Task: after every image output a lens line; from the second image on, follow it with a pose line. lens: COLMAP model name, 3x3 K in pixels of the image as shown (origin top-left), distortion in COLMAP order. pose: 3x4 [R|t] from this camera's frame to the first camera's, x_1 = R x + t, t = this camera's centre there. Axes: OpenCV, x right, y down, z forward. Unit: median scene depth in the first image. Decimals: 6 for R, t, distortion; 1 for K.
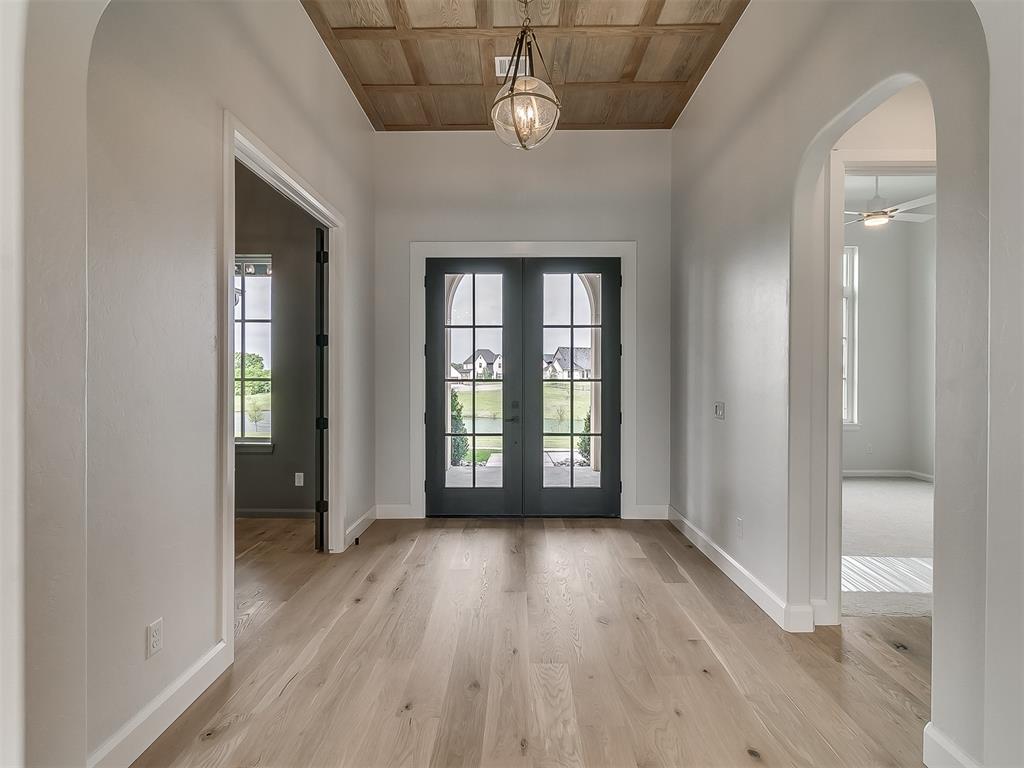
lens RADIAL K [[544.7, 0, 515.2], [0, 544.7, 382.4], [0, 0, 1]] dist [-0.003745, 0.007580]
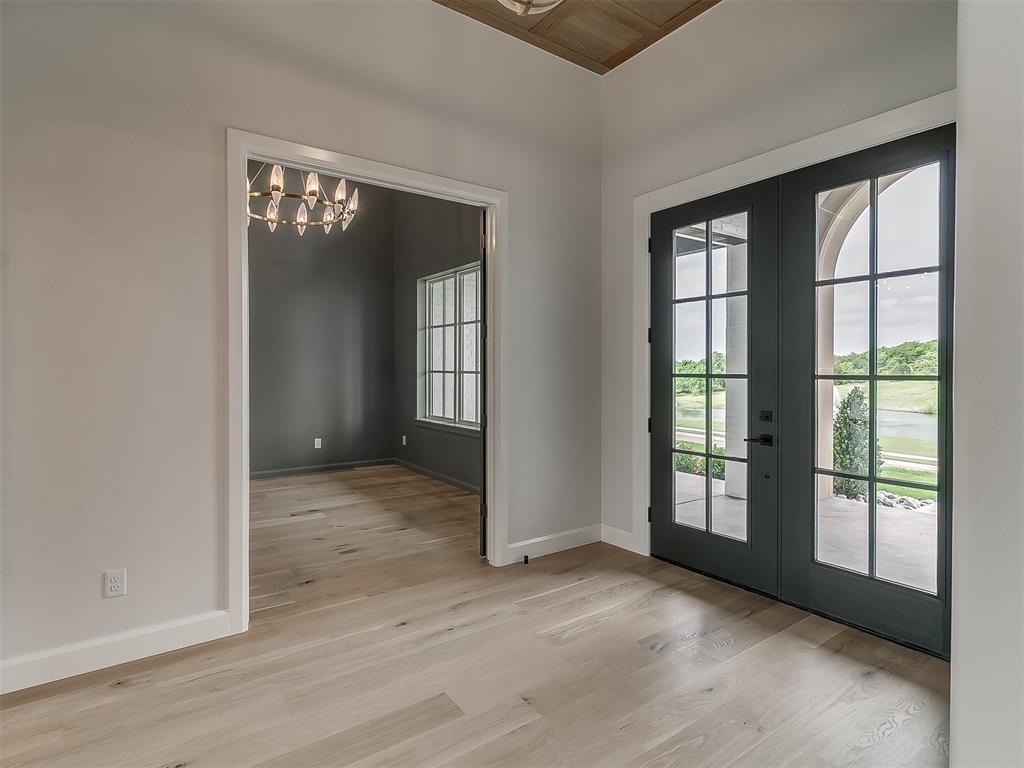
lens RADIAL K [[544.7, 0, 512.3], [0, 544.7, 370.4], [0, 0, 1]] dist [-0.003745, 0.007580]
pose [[0.577044, 0.003323, -0.816706, 0.345900], [-0.007081, 0.999974, -0.000934, -0.008087], [0.816682, 0.006322, 0.577053, 0.408101]]
